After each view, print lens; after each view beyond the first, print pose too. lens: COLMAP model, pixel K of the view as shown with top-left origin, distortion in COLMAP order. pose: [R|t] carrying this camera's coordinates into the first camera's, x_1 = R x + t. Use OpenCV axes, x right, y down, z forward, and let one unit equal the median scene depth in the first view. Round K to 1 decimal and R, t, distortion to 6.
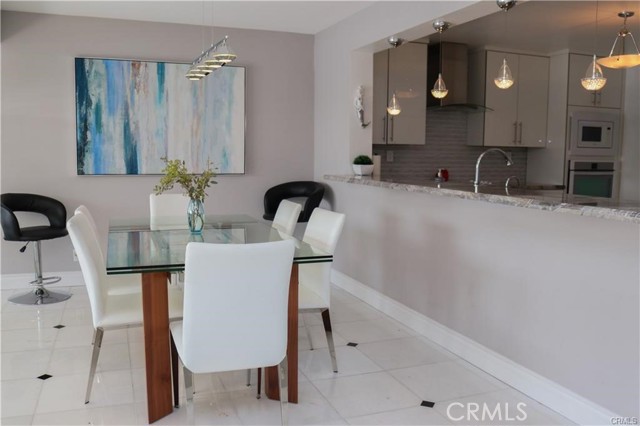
lens RADIAL K [[530.0, 0, 320.0], [0, 530.0, 220.5], [0, 0, 1]] dist [-0.141607, 0.101715]
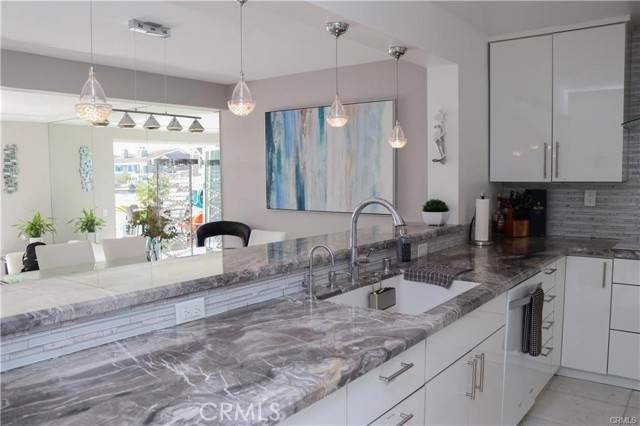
lens RADIAL K [[530.0, 0, 320.0], [0, 530.0, 220.5], [0, 0, 1]] dist [-0.141607, 0.101715]
pose [[0.537416, 0.048217, -0.841938, 0.583803], [-0.106059, 0.994302, -0.010756, -0.057238], [0.836622, 0.095076, 0.539467, 0.410982]]
